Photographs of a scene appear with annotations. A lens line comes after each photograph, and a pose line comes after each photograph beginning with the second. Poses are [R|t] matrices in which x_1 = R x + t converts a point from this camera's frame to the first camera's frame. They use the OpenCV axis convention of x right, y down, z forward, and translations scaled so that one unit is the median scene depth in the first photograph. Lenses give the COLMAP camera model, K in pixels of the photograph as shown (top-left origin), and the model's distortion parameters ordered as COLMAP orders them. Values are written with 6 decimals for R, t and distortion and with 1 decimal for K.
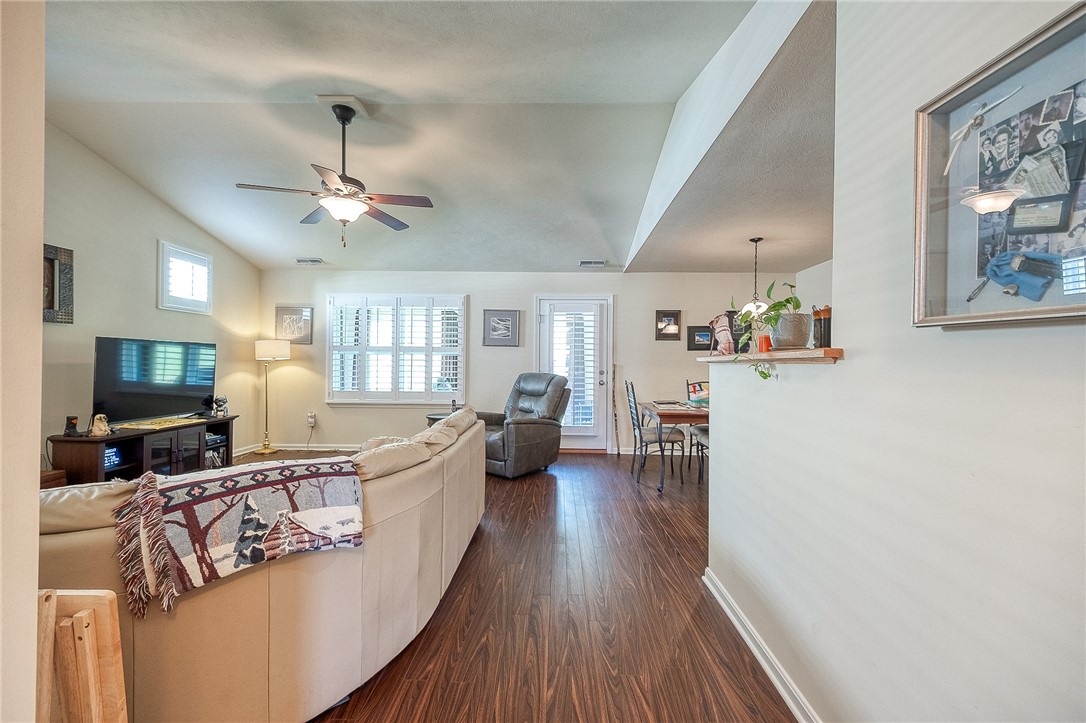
lens RADIAL K [[424.2, 0, 543.0], [0, 424.2, 361.5], [0, 0, 1]] dist [0.001241, 0.000009]
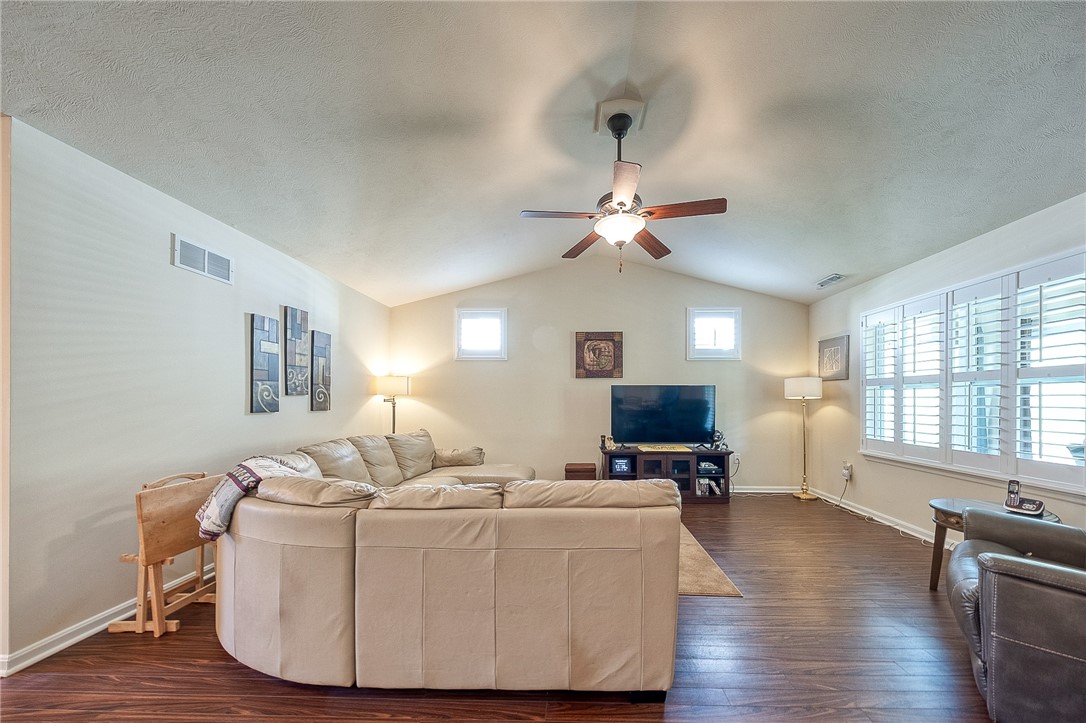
lens RADIAL K [[368.7, 0, 562.4], [0, 368.7, 397.2], [0, 0, 1]] dist [0.009404, -0.004775]
pose [[0.030136, -0.018323, -0.999378, 0.203986], [0.004286, 0.999825, -0.018201, 0.005882], [0.999537, -0.003735, 0.030210, 0.565874]]
